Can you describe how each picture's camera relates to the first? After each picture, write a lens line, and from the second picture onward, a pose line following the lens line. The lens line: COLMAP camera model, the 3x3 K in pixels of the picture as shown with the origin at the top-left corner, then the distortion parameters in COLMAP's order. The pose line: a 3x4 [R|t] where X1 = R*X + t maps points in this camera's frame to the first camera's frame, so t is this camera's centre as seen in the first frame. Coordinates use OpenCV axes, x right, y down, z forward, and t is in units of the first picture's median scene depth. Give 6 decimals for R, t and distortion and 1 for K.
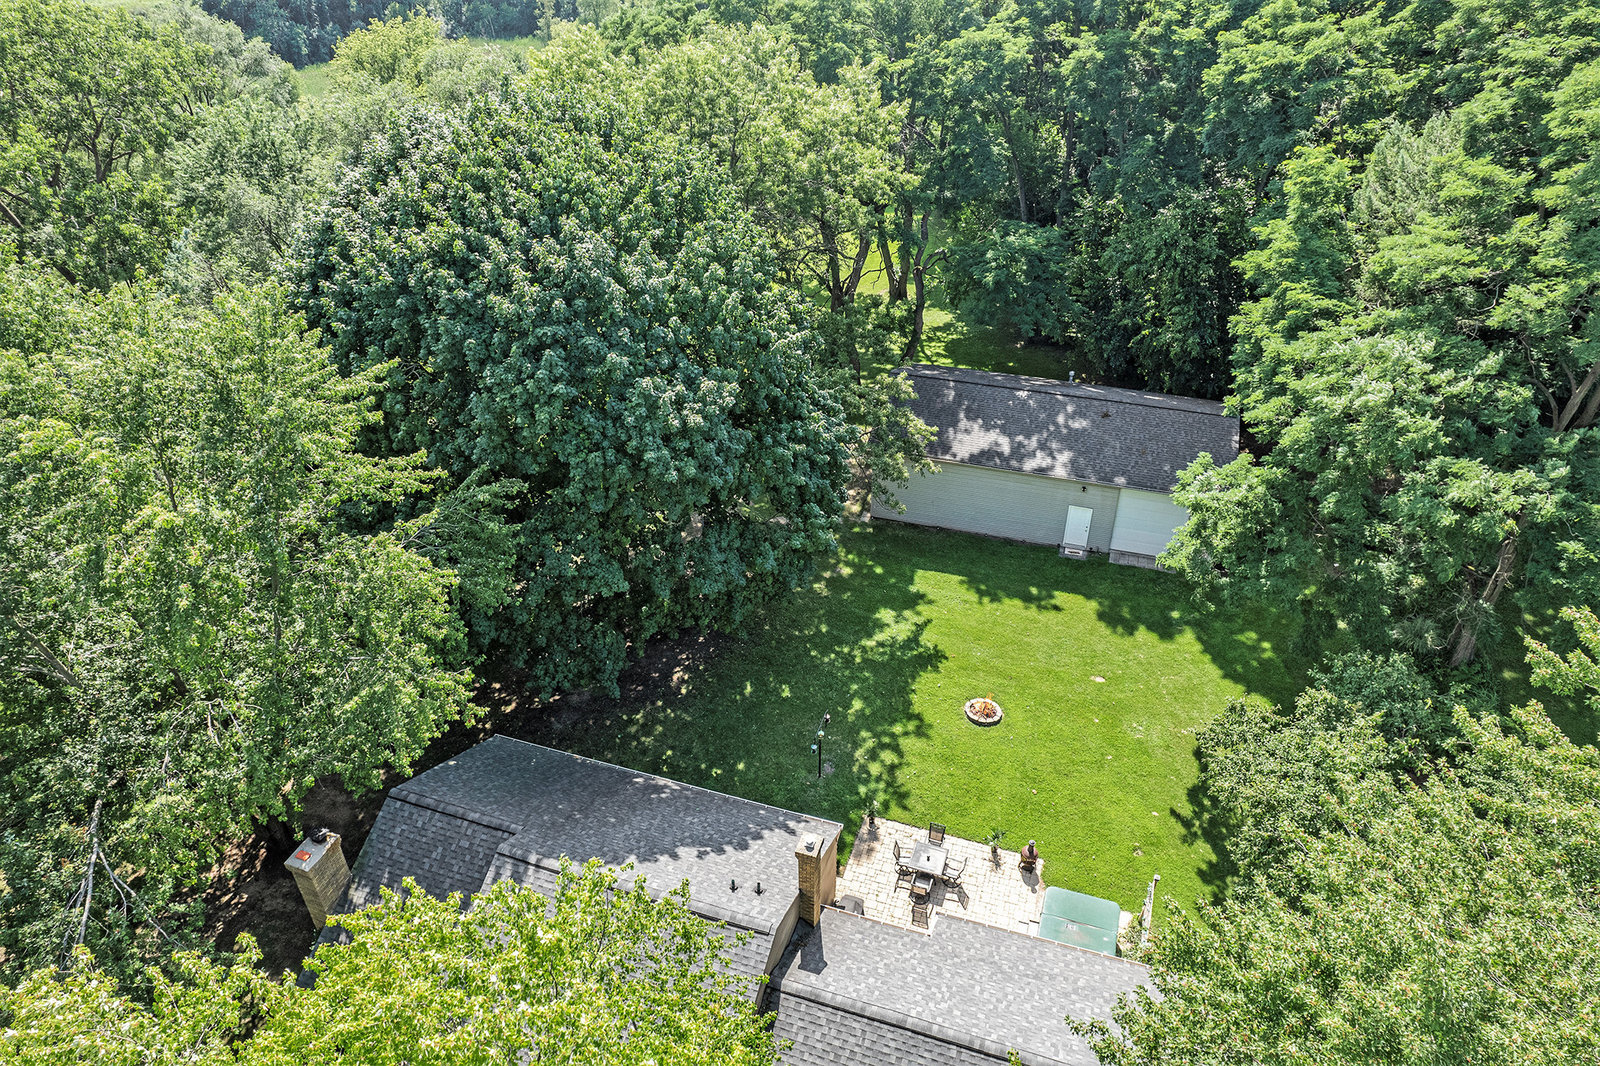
lens RADIAL K [[1034.9, 0, 818.5], [0, 1034.9, 534.0], [0, 0, 1]] dist [0.003443, -0.000404]
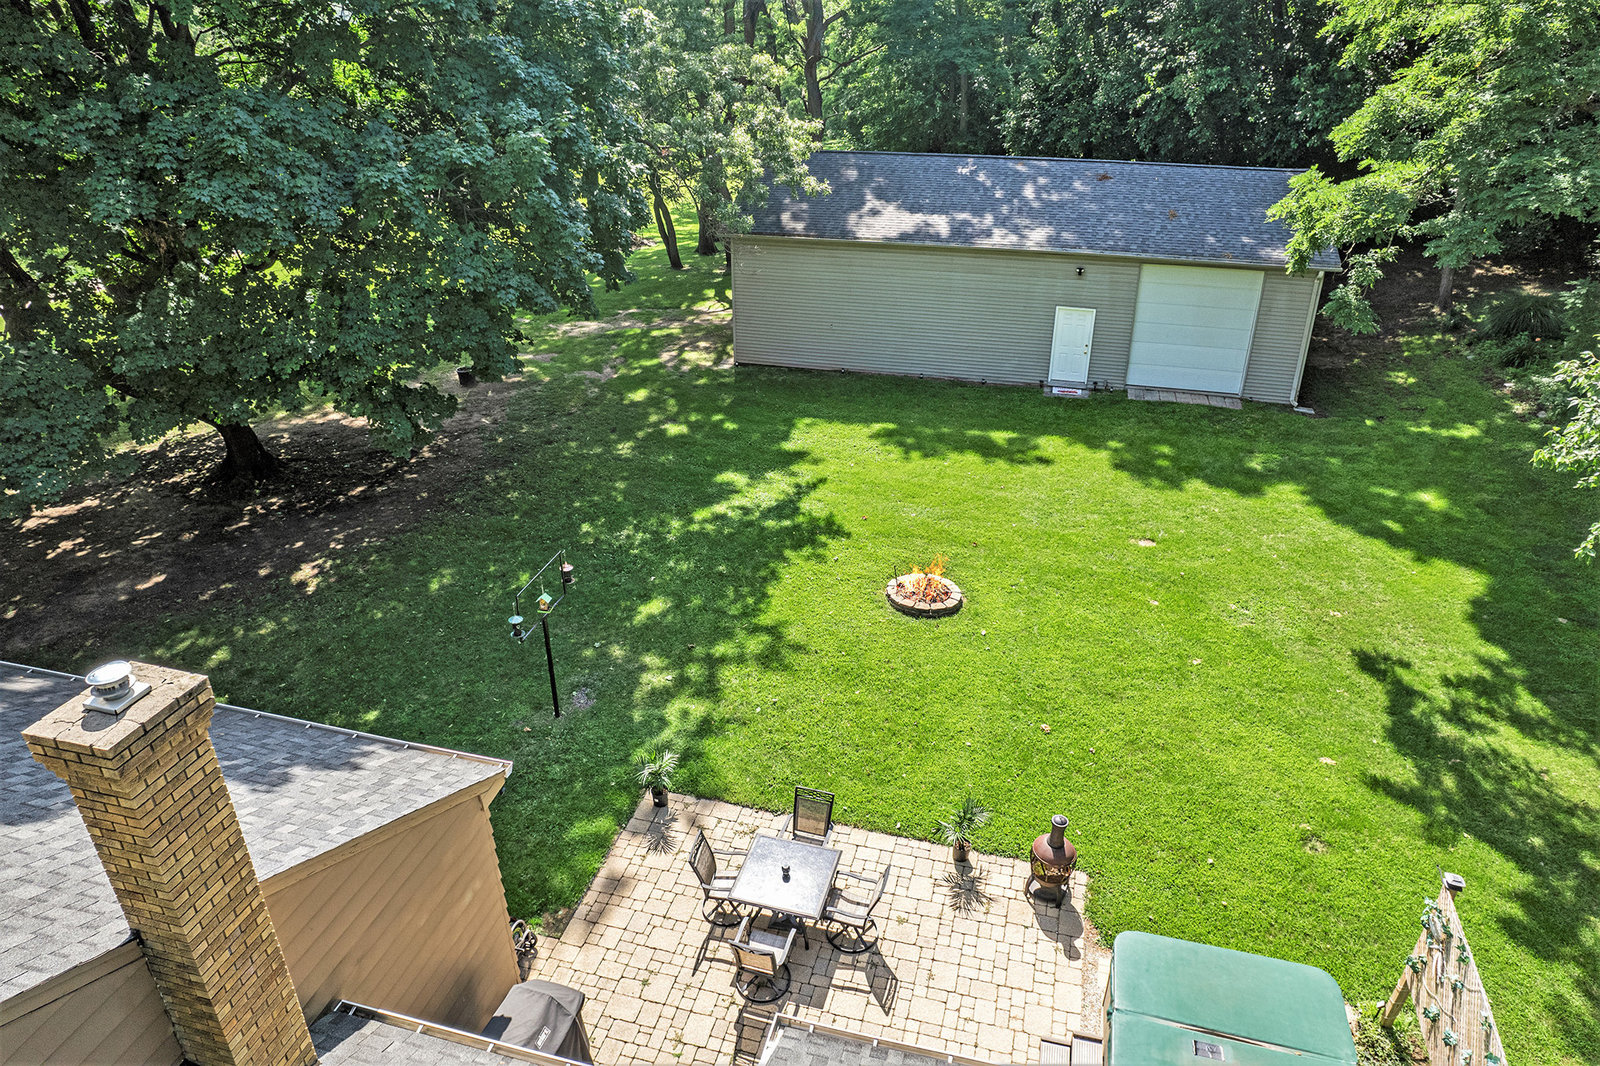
lens RADIAL K [[1034.2, 0, 808.5], [0, 1034.2, 503.7], [0, 0, 1]] dist [-0.093654, 0.086661]
pose [[0.998602, -0.020963, 0.048516, 0.088064], [0.028430, 0.986912, -0.158733, 0.213374], [-0.044554, 0.159890, 0.986129, 0.548900]]
